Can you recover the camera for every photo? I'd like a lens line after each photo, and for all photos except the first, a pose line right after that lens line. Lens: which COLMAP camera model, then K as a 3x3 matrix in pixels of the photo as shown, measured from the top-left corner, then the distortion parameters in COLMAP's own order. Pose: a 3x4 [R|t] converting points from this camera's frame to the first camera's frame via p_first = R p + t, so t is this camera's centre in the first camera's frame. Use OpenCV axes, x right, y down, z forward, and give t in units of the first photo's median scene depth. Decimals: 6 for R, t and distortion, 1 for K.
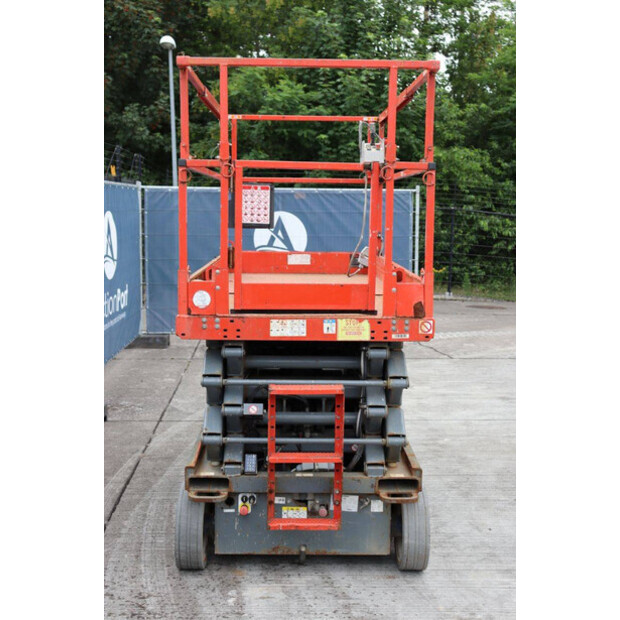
lens RADIAL K [[808.1, 0, 310.0], [0, 808.1, 310.0], [0, 0, 1]] dist [0.006266, 0.232359]
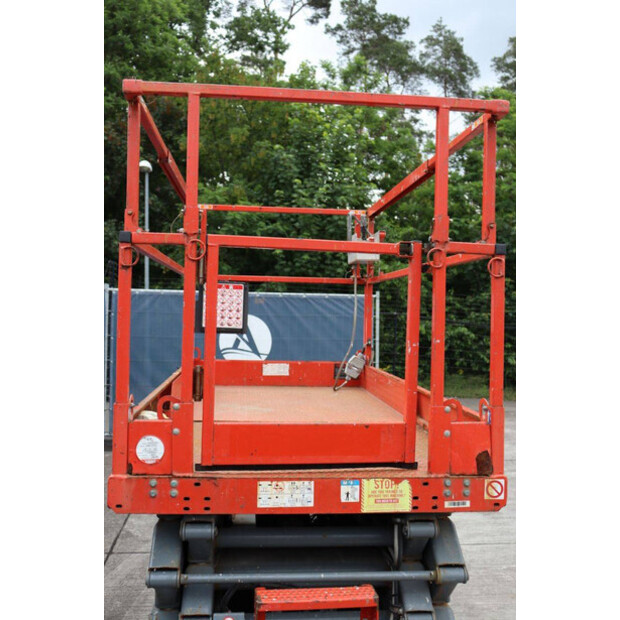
lens RADIAL K [[659.1, 0, 310.0], [0, 659.1, 310.0], [0, 0, 1]] dist [-0.091480, 0.228078]
pose [[0.997196, 0.010195, 0.074143, -0.046379], [-0.000504, 0.991572, -0.129557, -0.053321], [-0.074839, 0.129156, 0.988796, 0.452437]]
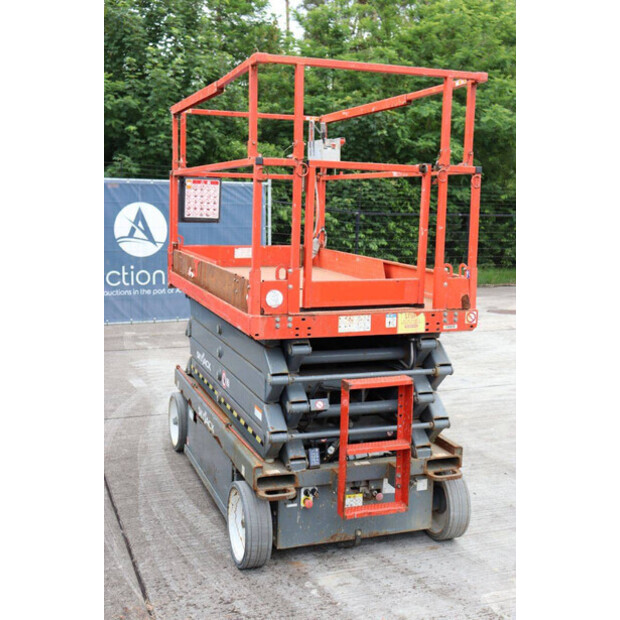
lens RADIAL K [[755.6, 0, 310.0], [0, 755.6, 310.0], [0, 0, 1]] dist [0.002510, 0.085689]
pose [[0.947868, -0.036902, 0.316519, -0.373892], [0.029230, 0.999153, 0.028955, -0.024204], [-0.317320, -0.018194, 0.948144, 0.099349]]
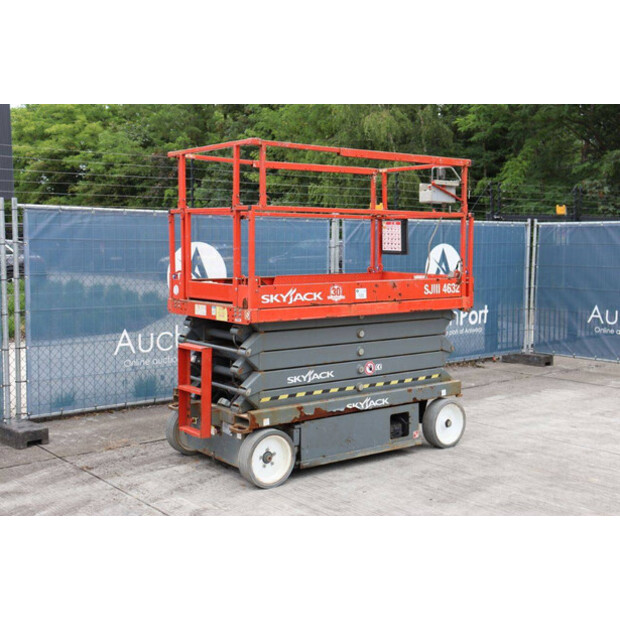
lens RADIAL K [[801.6, 0, 310.0], [0, 801.6, 310.0], [0, 0, 1]] dist [0.021561, 0.033846]
pose [[0.598076, 0.060549, -0.799149, 1.348483], [-0.098876, 0.995099, 0.001397, -0.001526], [0.795317, 0.078181, 0.601131, 0.200049]]
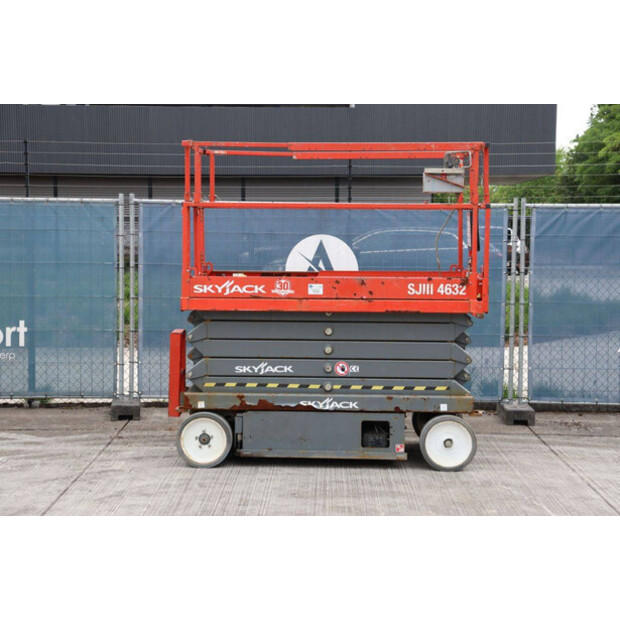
lens RADIAL K [[1249.1, 0, 310.0], [0, 1249.1, 310.0], [0, 0, 1]] dist [0.275075, 0.266152]
pose [[-0.048412, 0.058608, -0.997107, 2.555732], [-0.134079, 0.988861, 0.064633, -0.156474], [0.989787, 0.136820, -0.040015, 1.319497]]
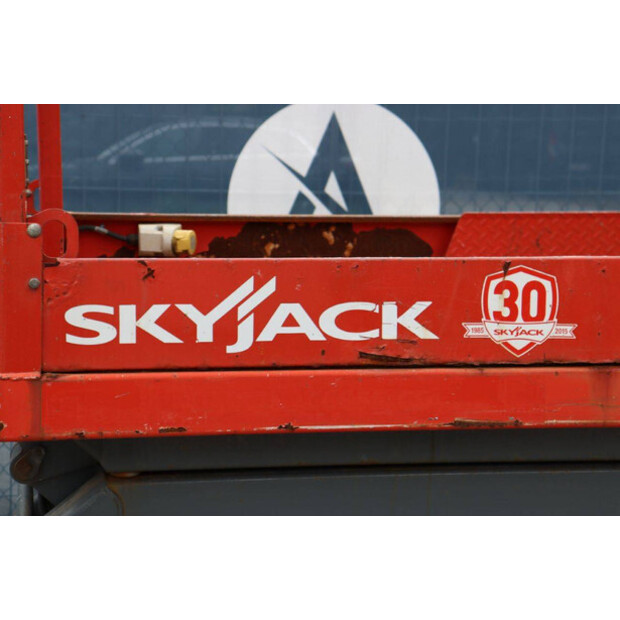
lens RADIAL K [[1473.6, 0, 310.0], [0, 1473.6, 310.0], [0, 0, 1]] dist [0.482744, 0.209281]
pose [[0.172572, 0.108654, -0.978986, 0.691775], [-0.137440, 0.986831, 0.085297, -0.074152], [0.975361, 0.119832, 0.185232, 0.979547]]
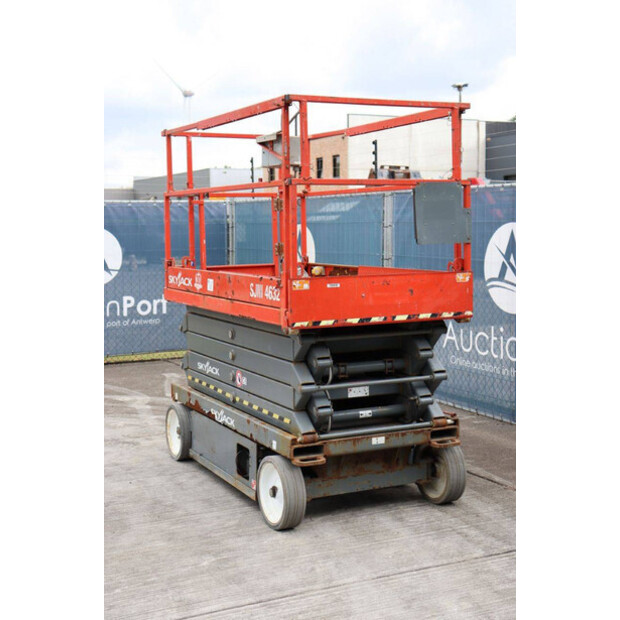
lens RADIAL K [[971.3, 0, 310.0], [0, 971.3, 310.0], [0, 0, 1]] dist [0.156799, -0.008720]
pose [[-0.908489, 0.036868, -0.416279, 0.682470], [-0.051565, 0.978600, 0.199207, -0.340087], [0.414715, 0.202443, -0.887146, 2.784852]]
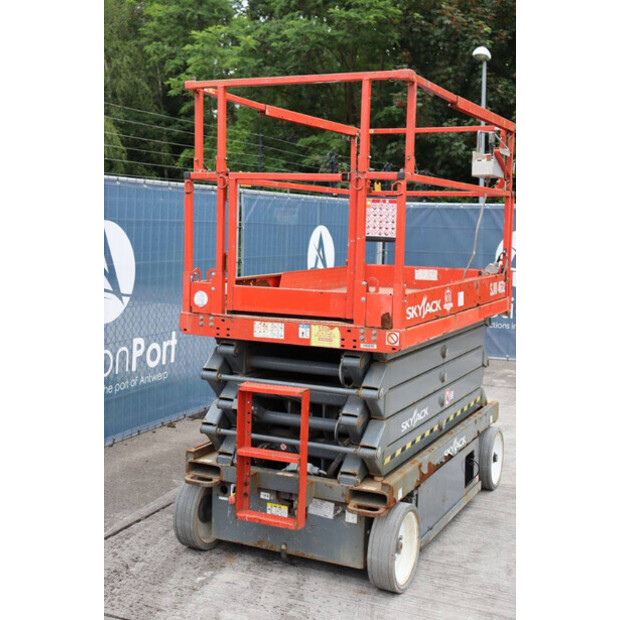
lens RADIAL K [[867.6, 0, 310.0], [0, 867.6, 310.0], [0, 0, 1]] dist [0.085386, 0.048437]
pose [[0.894708, 0.056184, -0.443104, 0.505518], [-0.070793, 0.997355, -0.016483, 0.010464], [0.441006, 0.046117, 0.896319, 0.005650]]
